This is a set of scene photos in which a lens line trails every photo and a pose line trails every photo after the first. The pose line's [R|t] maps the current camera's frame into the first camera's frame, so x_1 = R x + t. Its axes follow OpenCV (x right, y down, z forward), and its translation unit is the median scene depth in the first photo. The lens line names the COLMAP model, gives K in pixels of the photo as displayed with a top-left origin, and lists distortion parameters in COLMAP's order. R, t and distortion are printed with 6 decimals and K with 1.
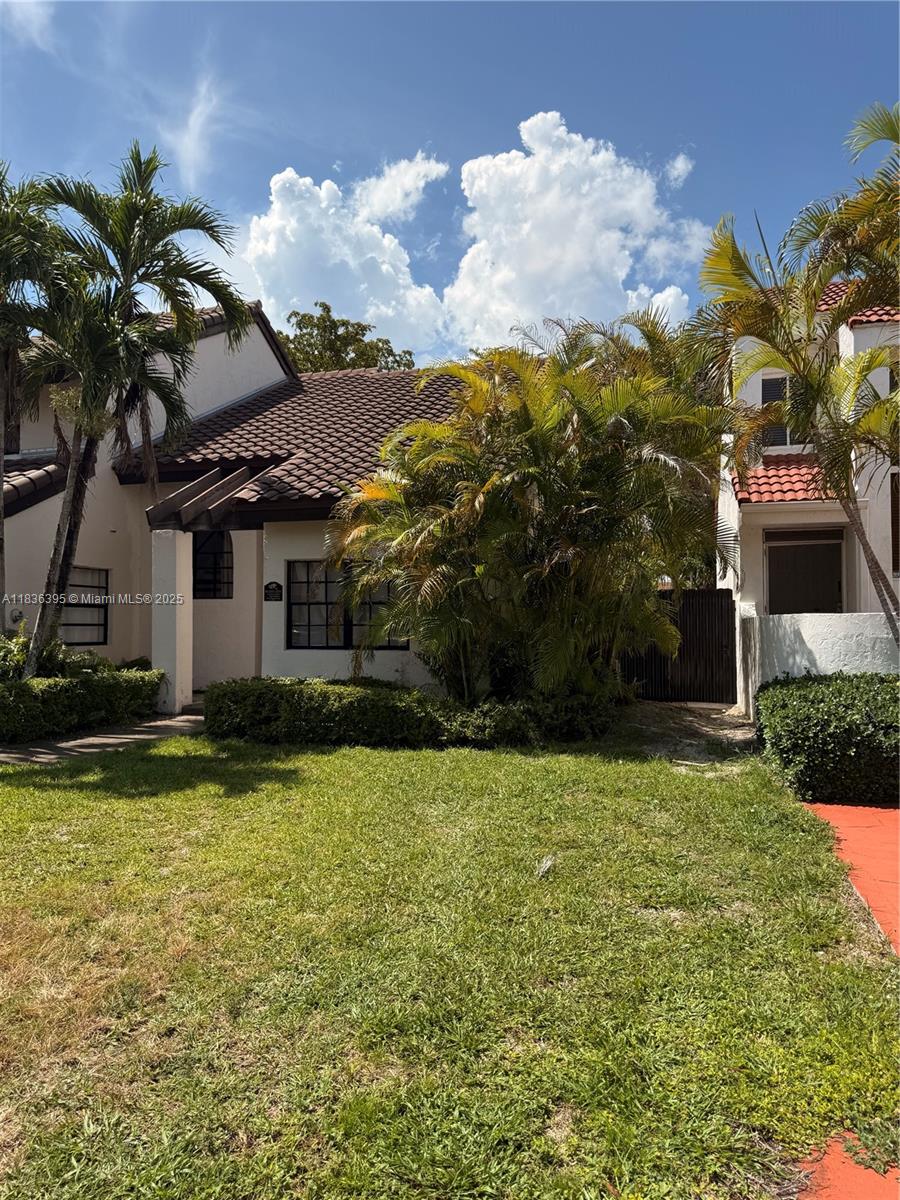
lens RADIAL K [[843.0, 0, 461.2], [0, 843.0, 615.8], [0, 0, 1]] dist [0.023422, -0.050276]
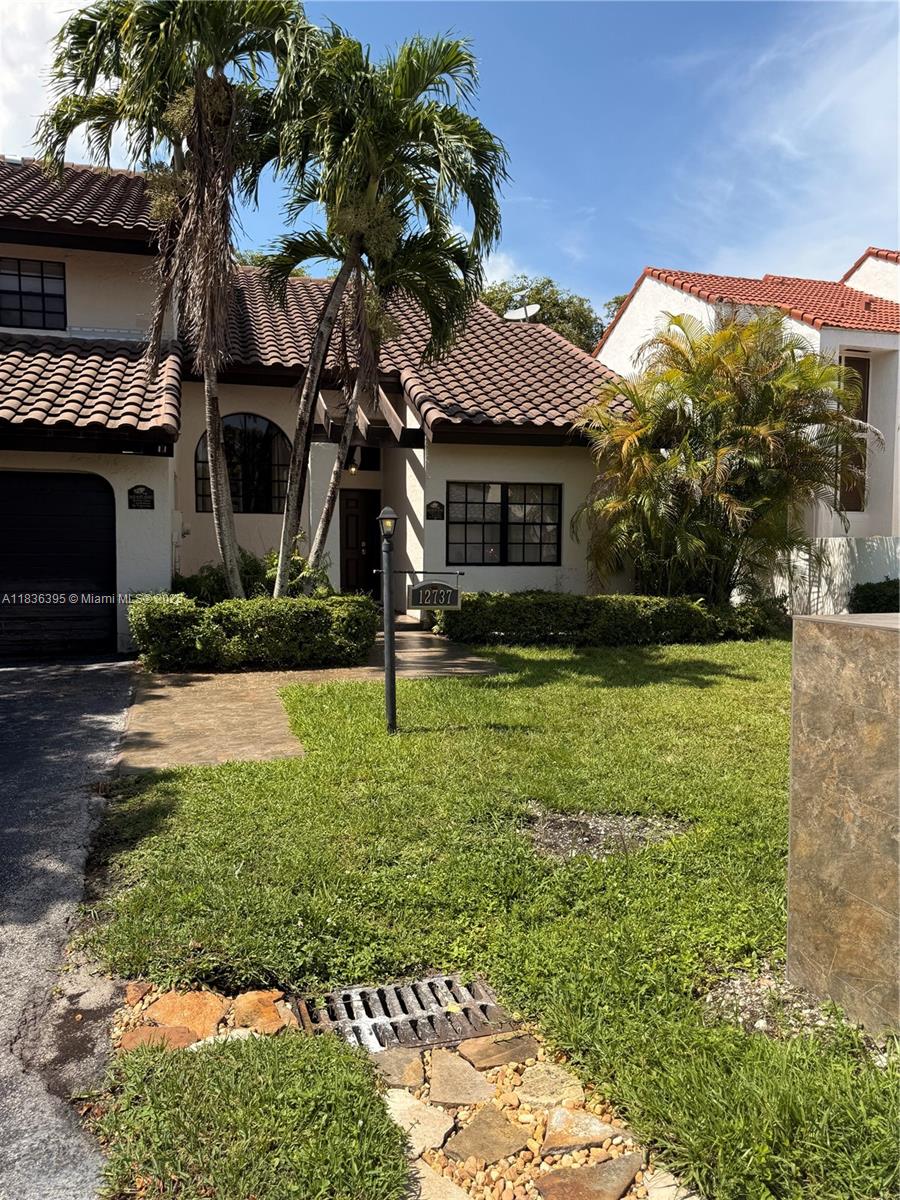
lens RADIAL K [[843.0, 0, 458.4], [0, 843.0, 607.2], [0, 0, 1]] dist [0.023422, -0.050276]
pose [[0.836576, -0.034540, 0.546760, -0.775143], [-0.013062, 0.996469, 0.082934, 0.003329], [-0.547695, -0.076523, 0.833172, 0.112370]]
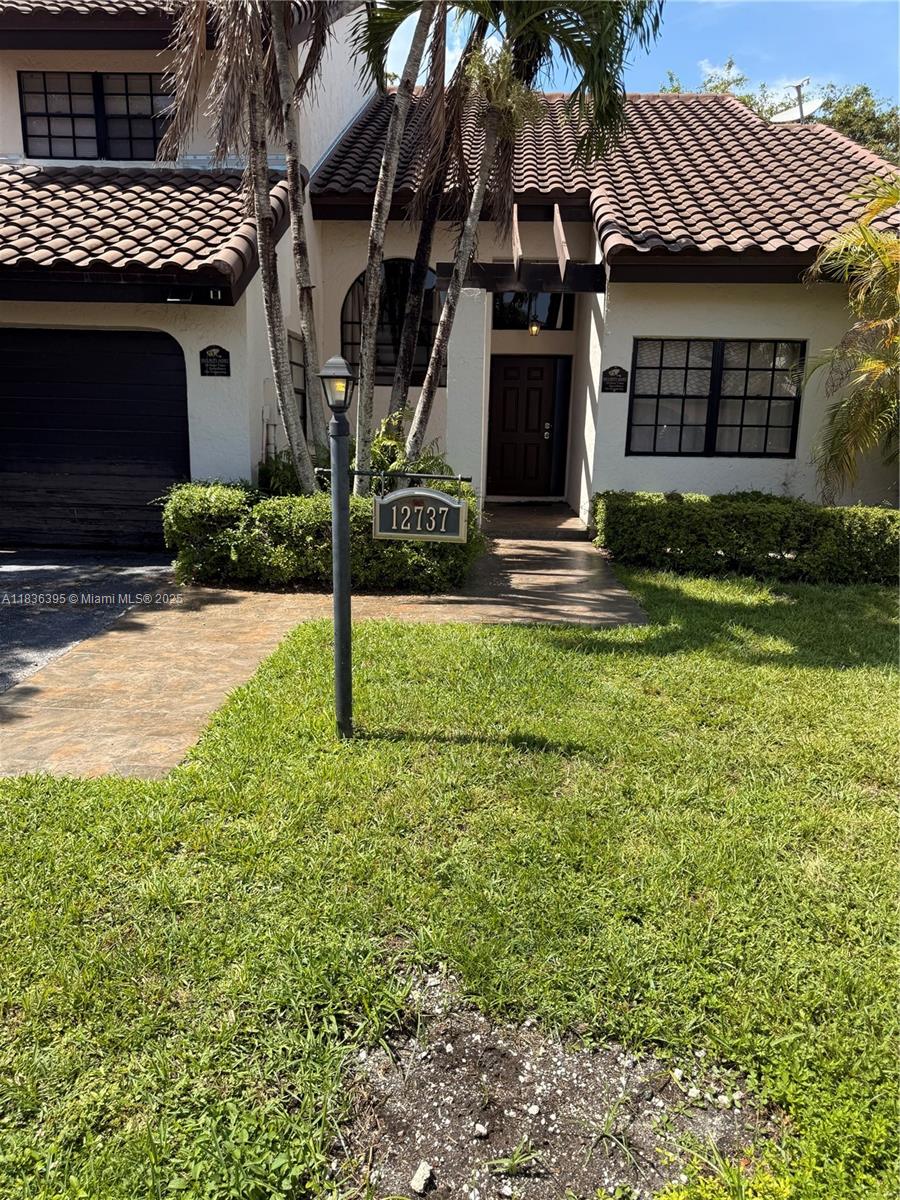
lens RADIAL K [[843.0, 0, 460.4], [0, 843.0, 607.0], [0, 0, 1]] dist [0.023422, -0.050276]
pose [[0.968218, -0.034077, 0.247776, -0.562468], [-0.023323, 0.974056, 0.225101, 0.003298], [-0.249018, -0.223726, 0.942304, 0.261395]]
